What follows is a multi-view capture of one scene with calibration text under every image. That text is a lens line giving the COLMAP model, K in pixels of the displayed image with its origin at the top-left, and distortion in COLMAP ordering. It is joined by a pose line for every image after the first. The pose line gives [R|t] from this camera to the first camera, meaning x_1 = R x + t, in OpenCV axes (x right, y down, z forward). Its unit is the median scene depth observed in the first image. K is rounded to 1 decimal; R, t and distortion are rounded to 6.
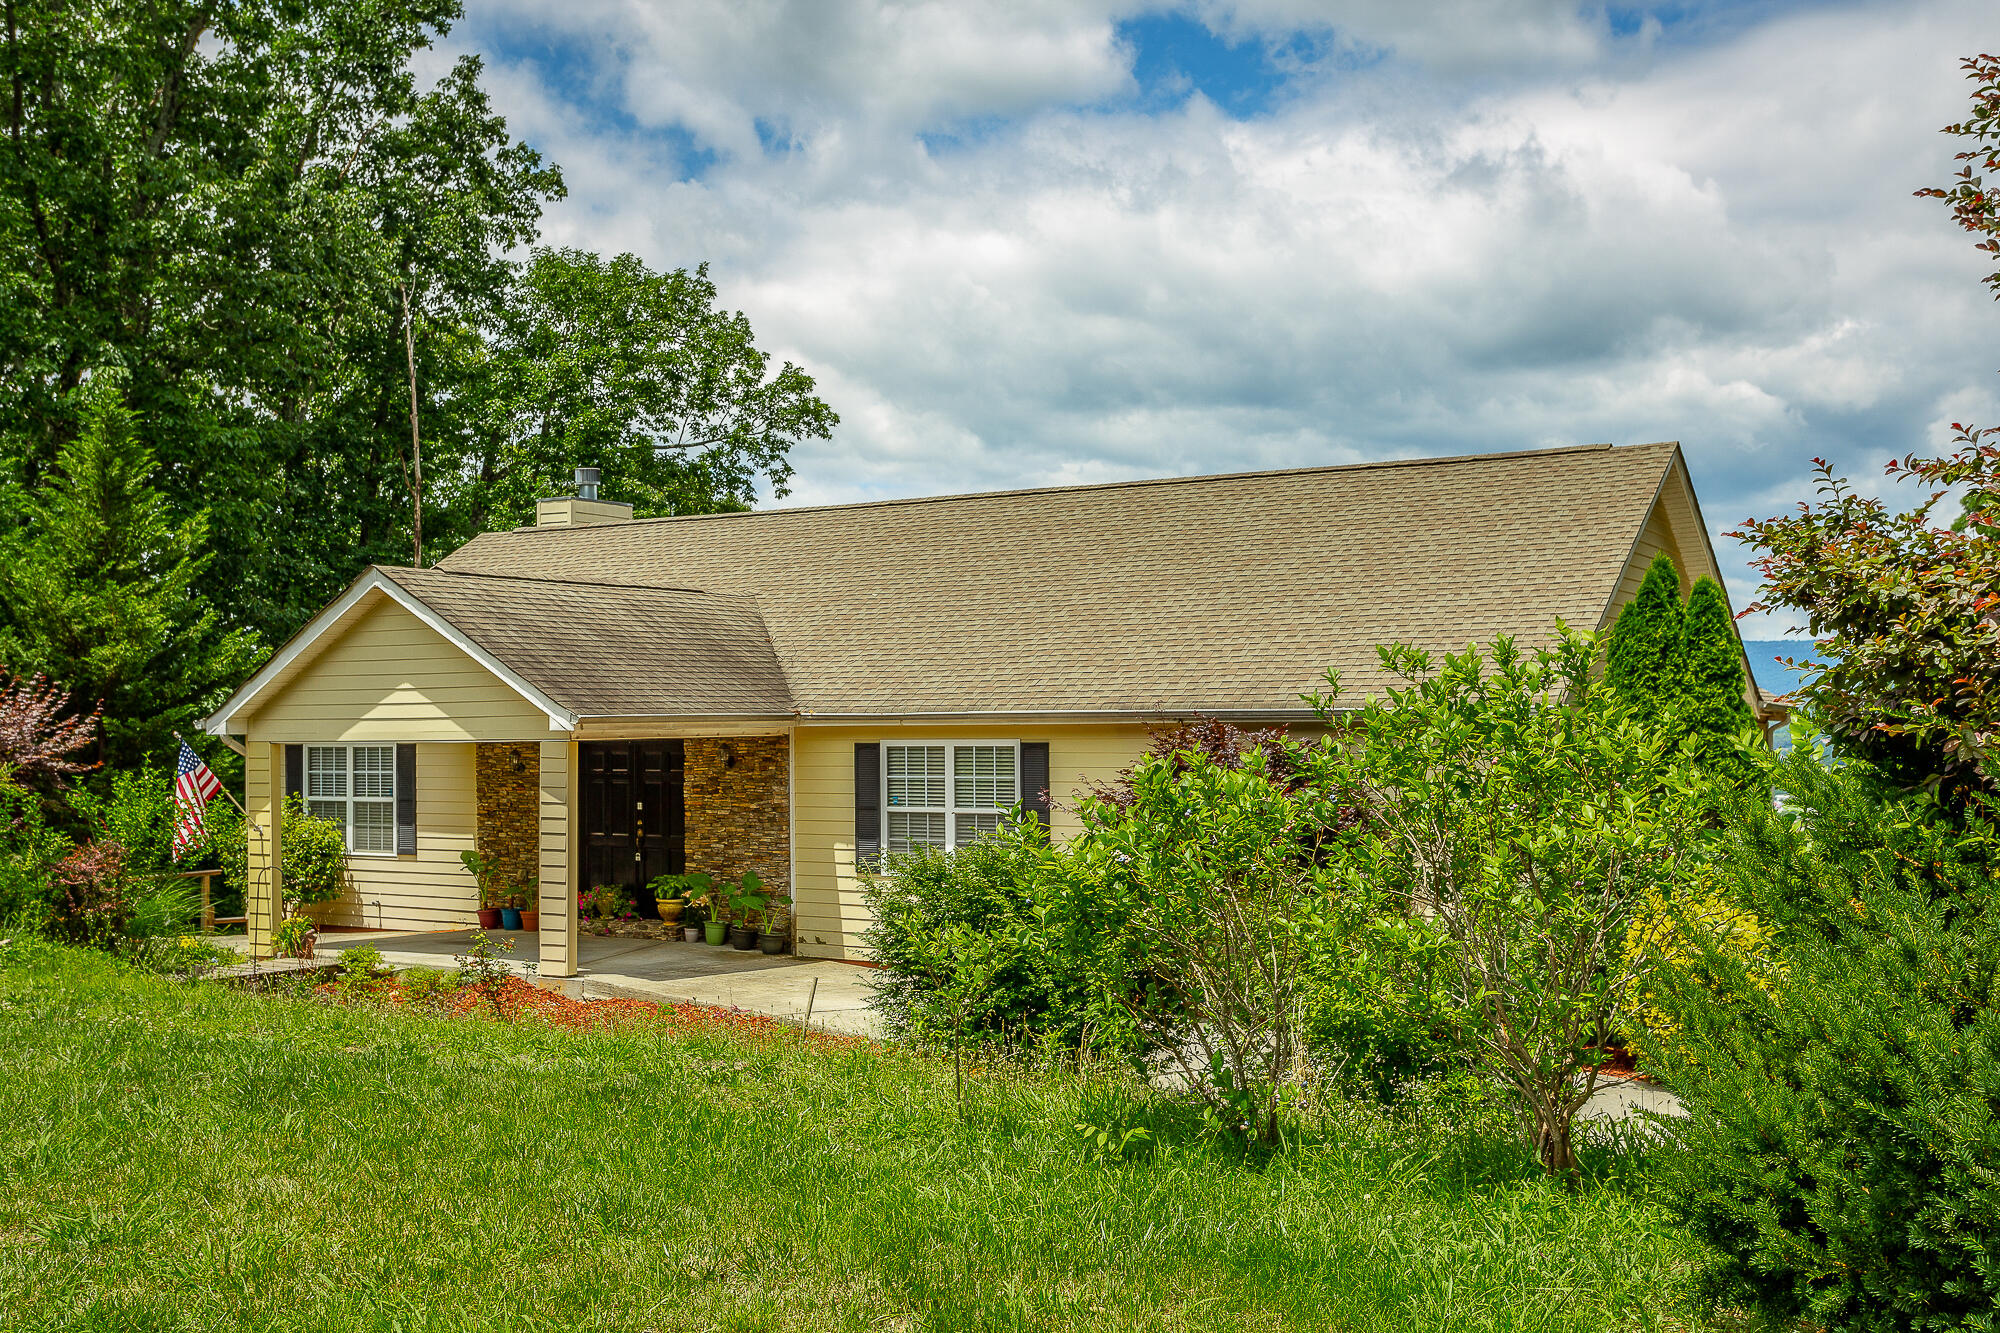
lens RADIAL K [[1950.2, 0, 1000.0], [0, 1950.2, 666.5], [0, 0, 1]] dist [0.013363, 0.014893]
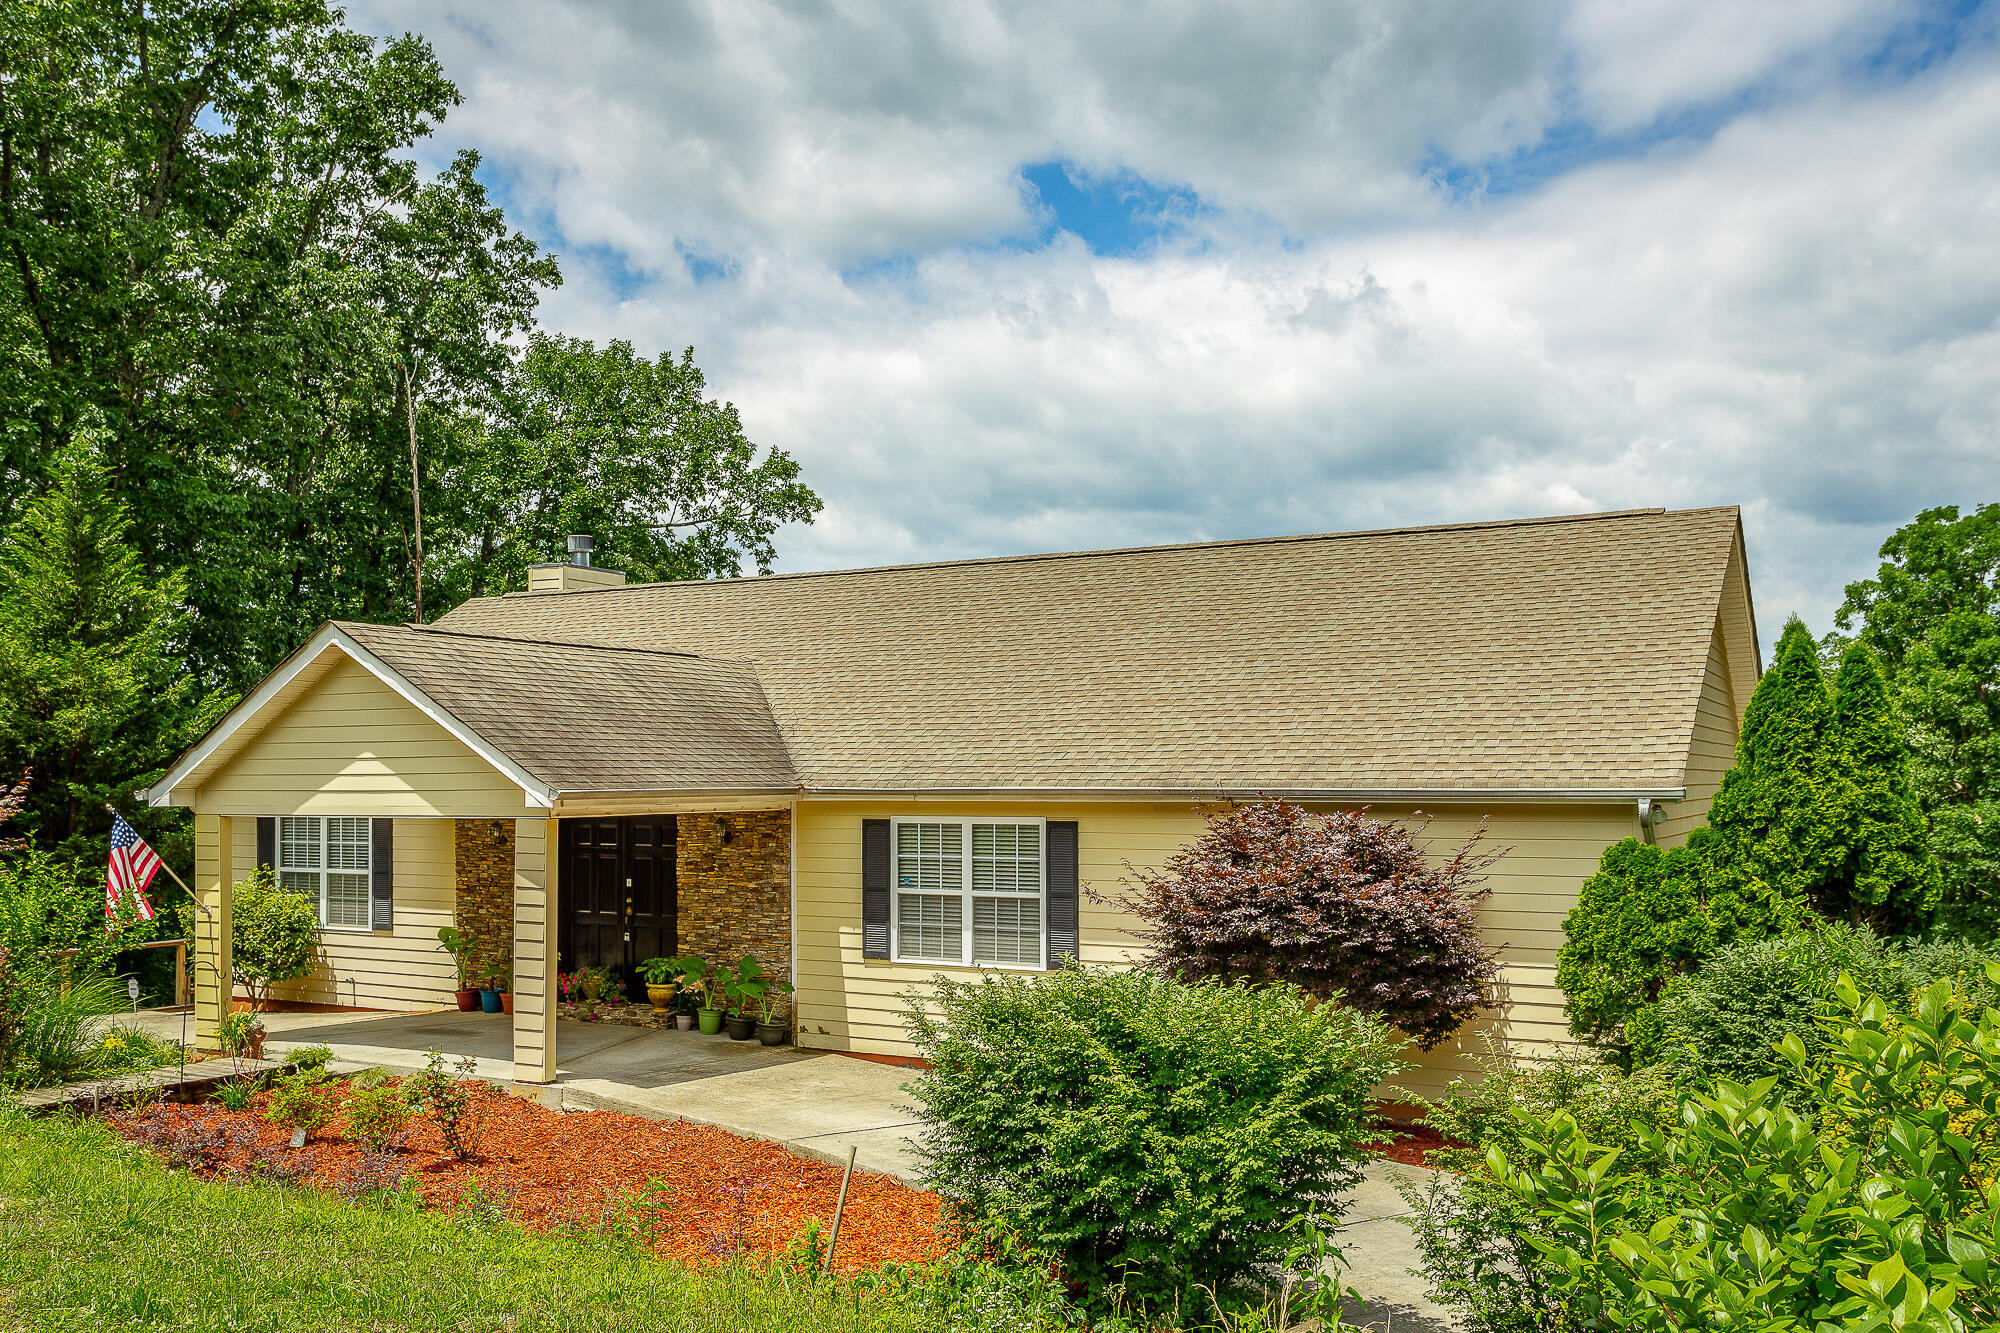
lens RADIAL K [[1651.7, 0, 1008.0], [0, 1651.7, 770.0], [0, 0, 1]] dist [0.062236, -0.115987]
pose [[0.999198, 0.006659, 0.039474, -0.034148], [-0.007496, 0.999749, 0.021091, -0.001404], [-0.039324, -0.021370, 0.998998, 0.197203]]
